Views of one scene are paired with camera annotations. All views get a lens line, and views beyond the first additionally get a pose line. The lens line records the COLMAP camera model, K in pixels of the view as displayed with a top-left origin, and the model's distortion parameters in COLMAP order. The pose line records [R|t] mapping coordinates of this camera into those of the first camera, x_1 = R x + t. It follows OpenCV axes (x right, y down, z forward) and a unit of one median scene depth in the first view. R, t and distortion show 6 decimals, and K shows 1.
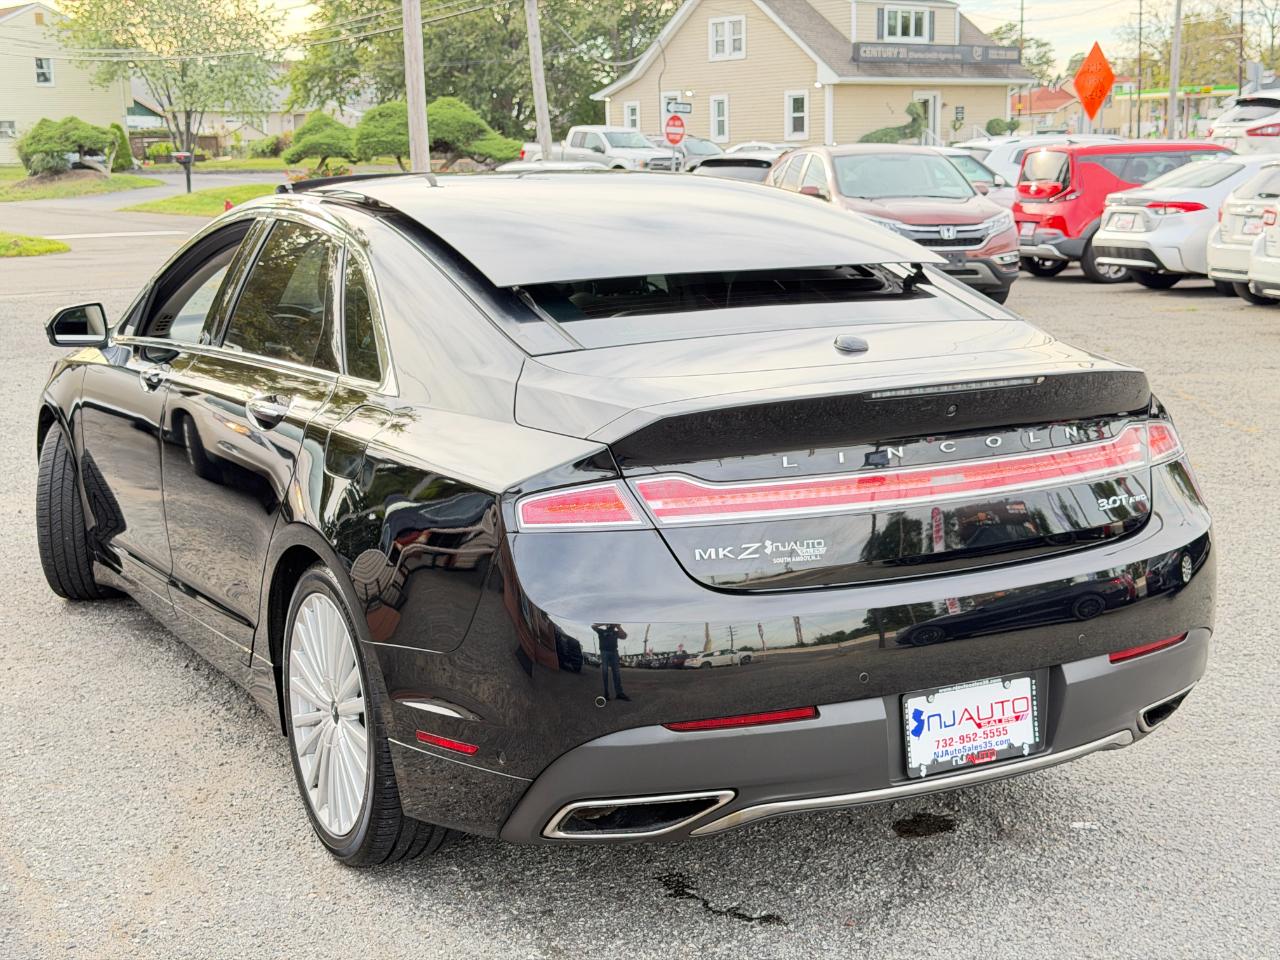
lens RADIAL K [[1799.1, 0, 647.5], [0, 1799.1, 479.2], [0, 0, 1]] dist [0.086229, 0.000000]
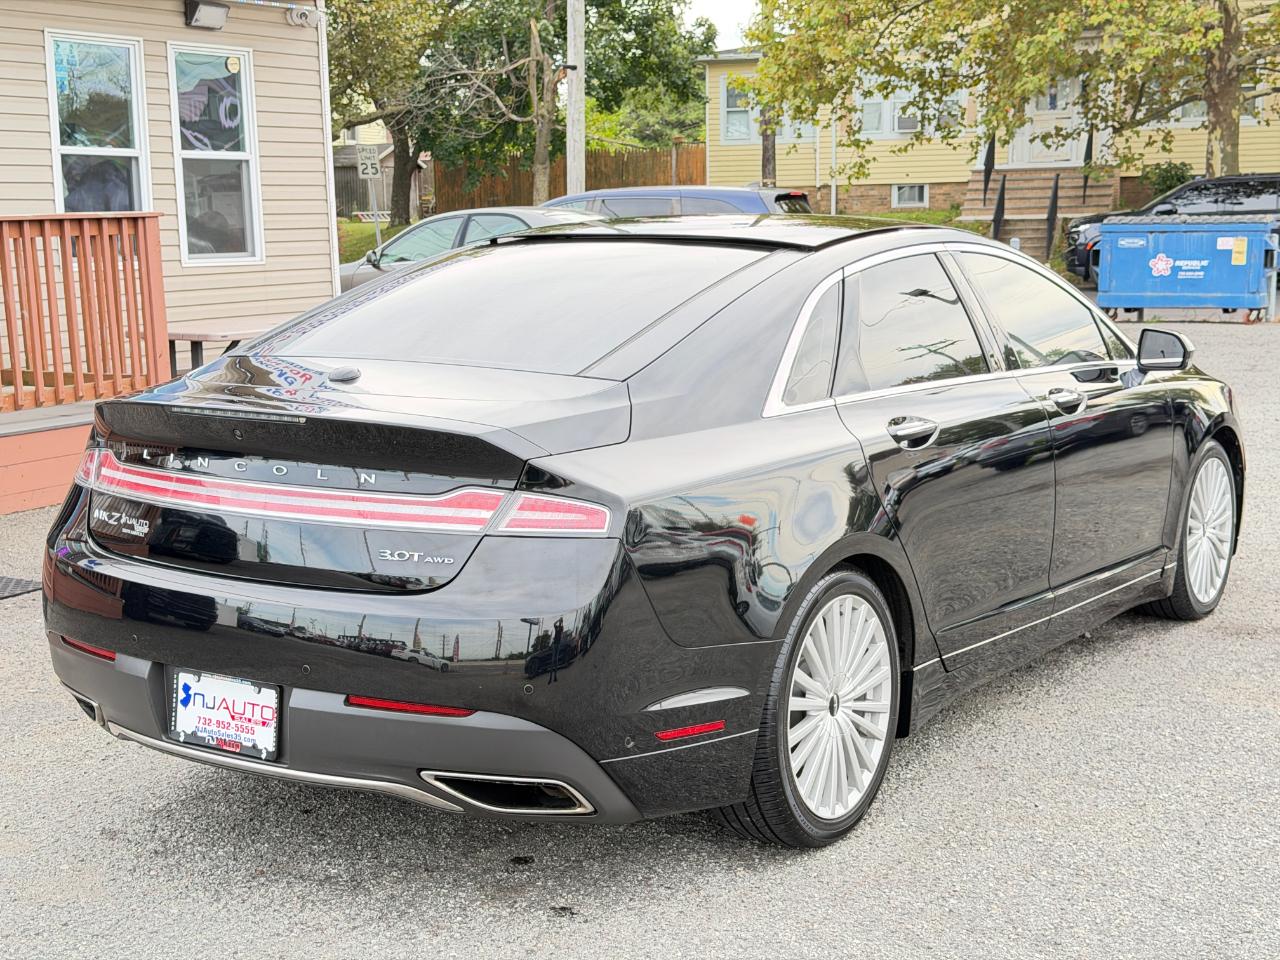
lens RADIAL K [[1830.5, 0, 642.0], [0, 1830.5, 467.6], [0, 0, 1]] dist [0.125229, 0.000000]
pose [[0.463752, 0.158817, -0.871614, 1.111722], [-0.131875, 0.985216, 0.109351, -0.152454], [0.876095, 0.064232, 0.477840, 0.581217]]
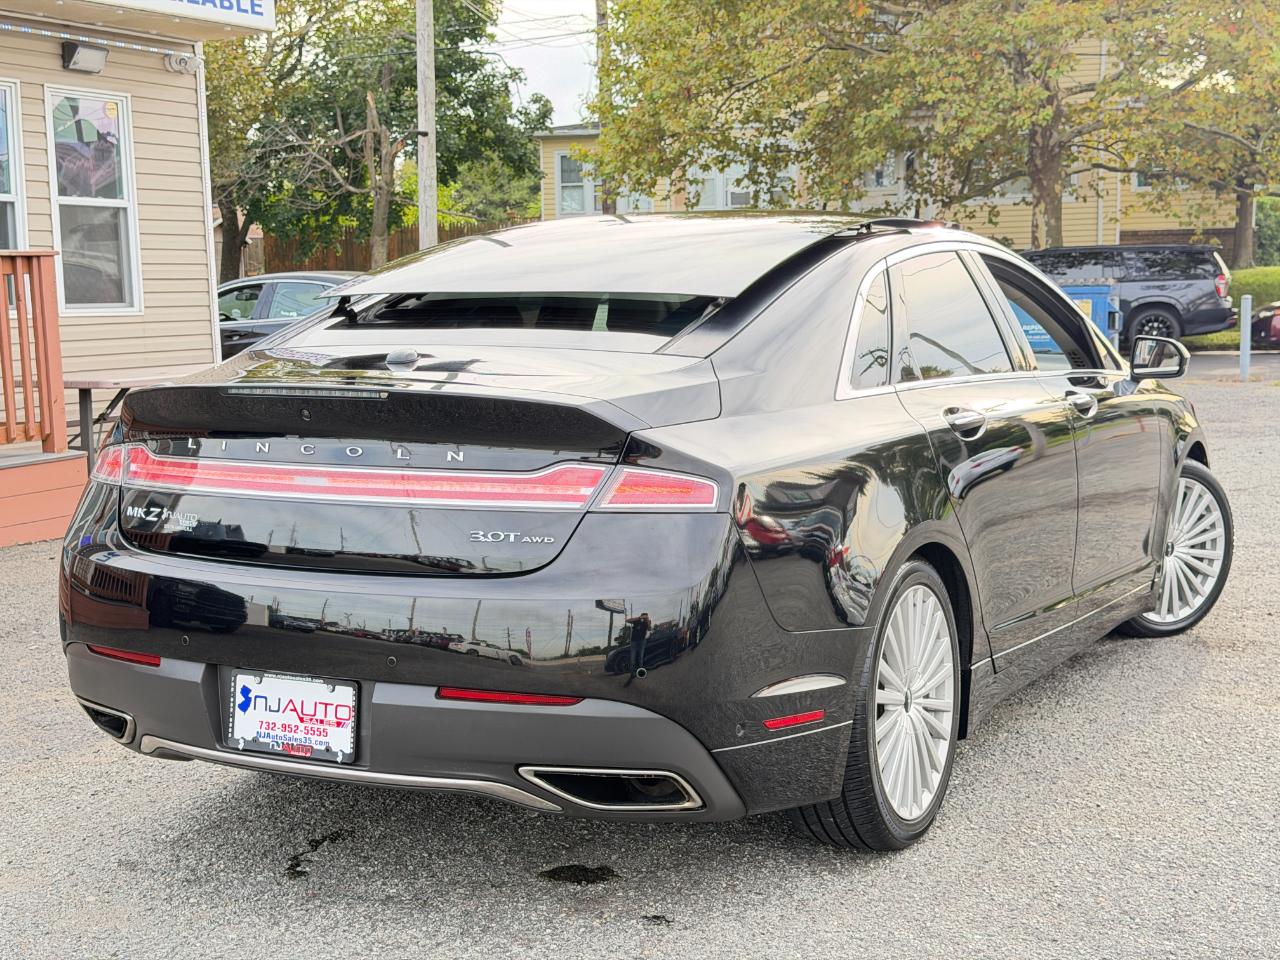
lens RADIAL K [[1830.5, 0, 638.7], [0, 1830.5, 453.9], [0, 0, 1]] dist [0.125229, 0.000000]
pose [[0.552699, 0.106066, -0.826604, 1.003758], [-0.125408, 0.991159, 0.043329, -0.074397], [0.823891, 0.079715, 0.561113, 0.483049]]
